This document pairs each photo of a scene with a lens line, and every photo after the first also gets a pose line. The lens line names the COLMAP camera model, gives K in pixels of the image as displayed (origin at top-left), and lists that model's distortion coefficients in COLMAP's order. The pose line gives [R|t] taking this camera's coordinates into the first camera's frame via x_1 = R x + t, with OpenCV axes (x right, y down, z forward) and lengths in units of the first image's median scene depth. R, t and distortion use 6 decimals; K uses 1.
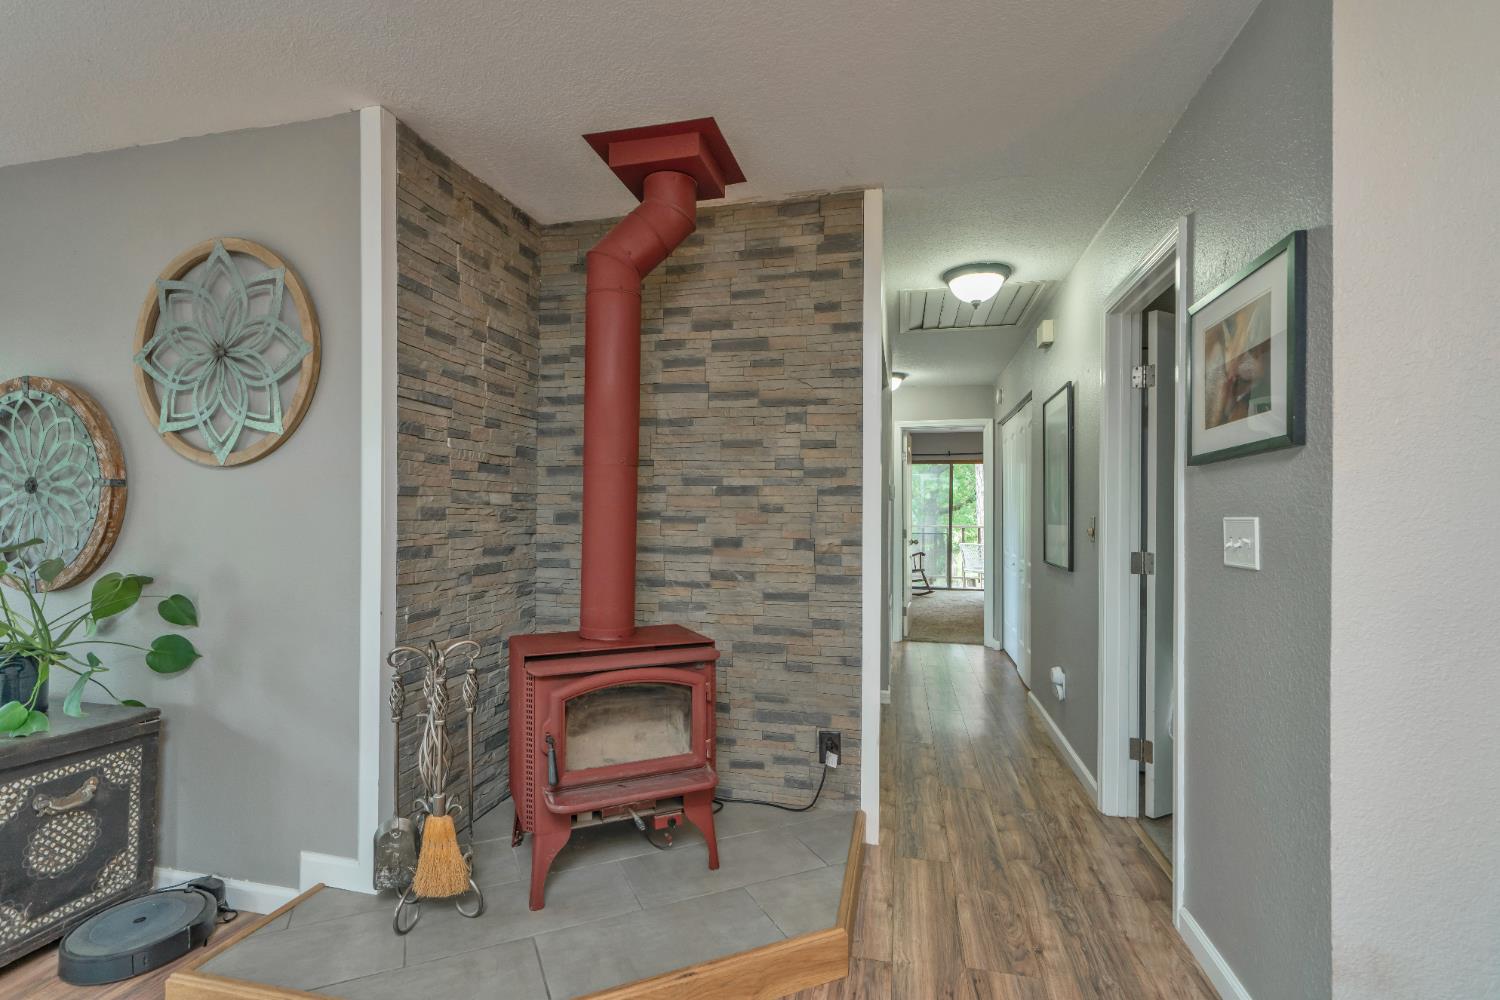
lens RADIAL K [[701.5, 0, 736.7], [0, 701.5, 509.2], [0, 0, 1]] dist [0.000819, 0.000770]
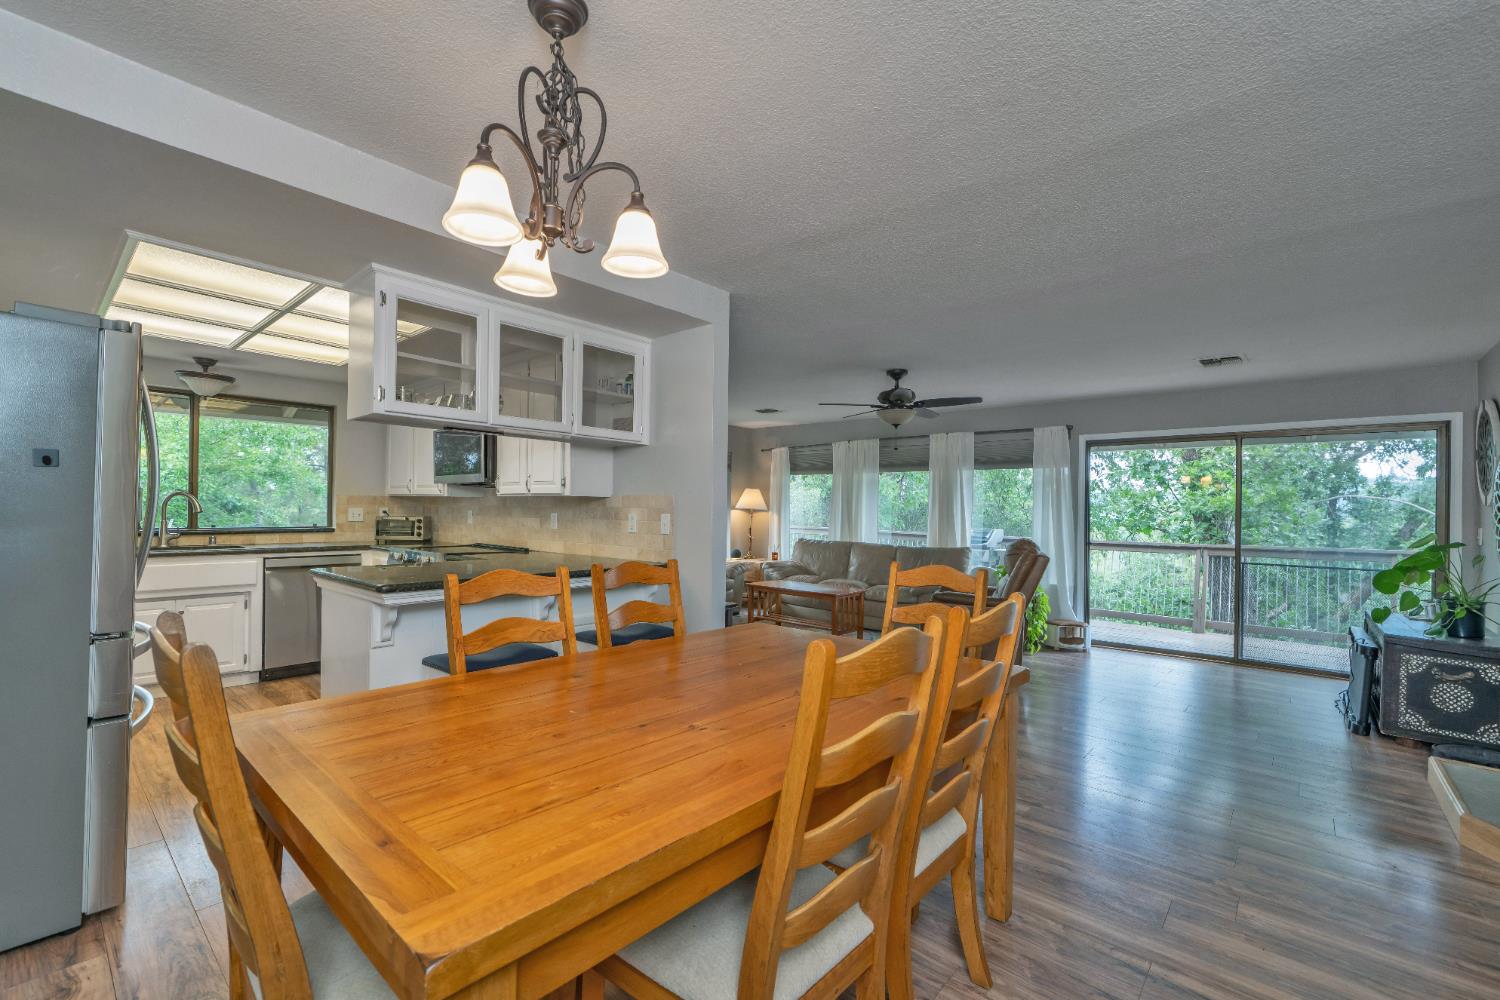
lens RADIAL K [[644.4, 0, 736.6], [0, 644.4, 507.7], [0, 0, 1]] dist [-0.000556, 0.001233]
pose [[-0.473995, -0.016356, -0.880375, 1.136300], [-0.012418, 0.999852, -0.011890, -0.005238], [0.880440, 0.005297, -0.474128, 0.074567]]
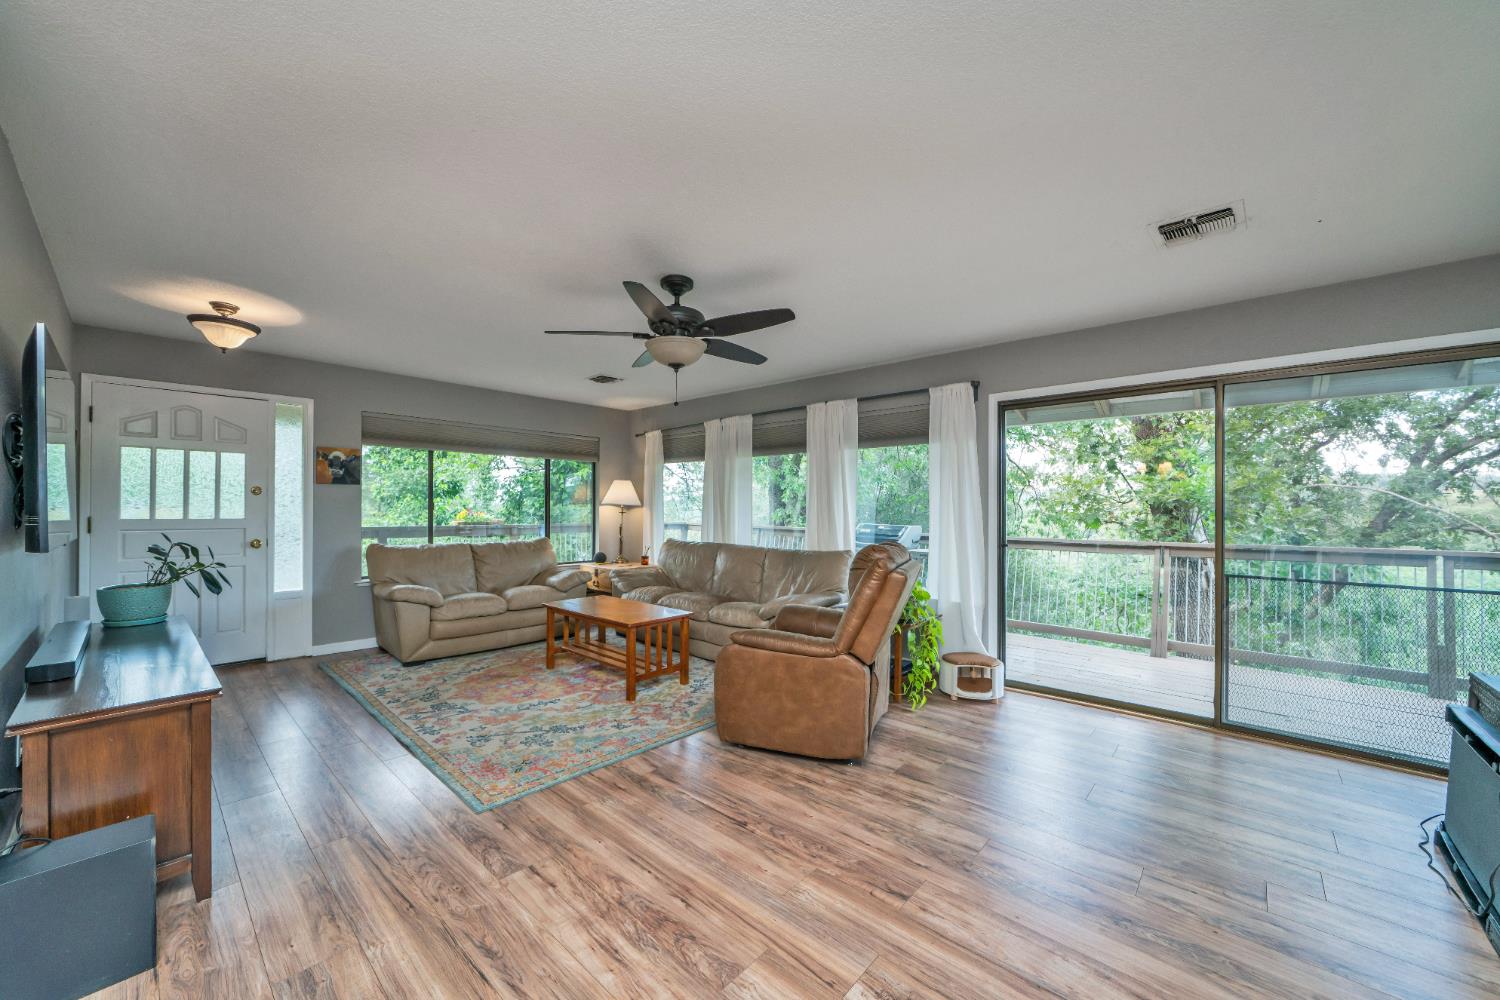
lens RADIAL K [[559.9, 0, 739.7], [0, 559.9, 509.4], [0, 0, 1]] dist [-0.006134, 0.001305]
pose [[-0.490110, -0.006737, -0.871635, 0.056823], [-0.002759, 0.999977, -0.006178, -0.002998], [0.871656, -0.000623, -0.490117, 0.208560]]
